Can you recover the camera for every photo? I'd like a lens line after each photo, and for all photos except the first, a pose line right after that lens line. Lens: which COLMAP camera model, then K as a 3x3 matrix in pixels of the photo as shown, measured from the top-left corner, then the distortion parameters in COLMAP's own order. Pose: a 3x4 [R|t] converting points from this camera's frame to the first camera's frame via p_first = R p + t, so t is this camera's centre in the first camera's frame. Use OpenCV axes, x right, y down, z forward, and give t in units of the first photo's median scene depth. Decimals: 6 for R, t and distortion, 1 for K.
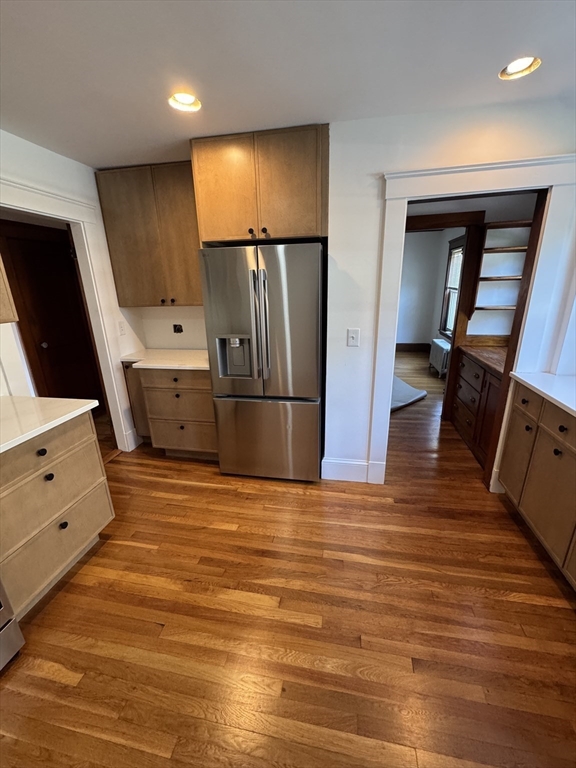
lens RADIAL K [[314.0, 0, 289.7], [0, 314.0, 385.0], [0, 0, 1]] dist [-0.001016, -0.000357]
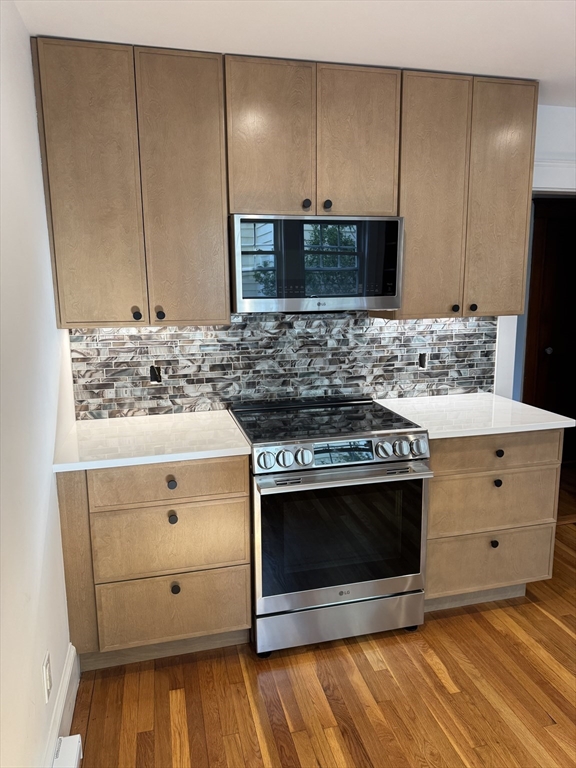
lens RADIAL K [[542.6, 0, 287.0], [0, 542.6, 386.3], [0, 0, 1]] dist [0.041466, -0.035388]
pose [[0.417775, 0.186499, -0.889203, 0.321170], [-0.278622, 0.957847, 0.069991, 0.083895], [0.864774, 0.218511, 0.452128, -0.292943]]
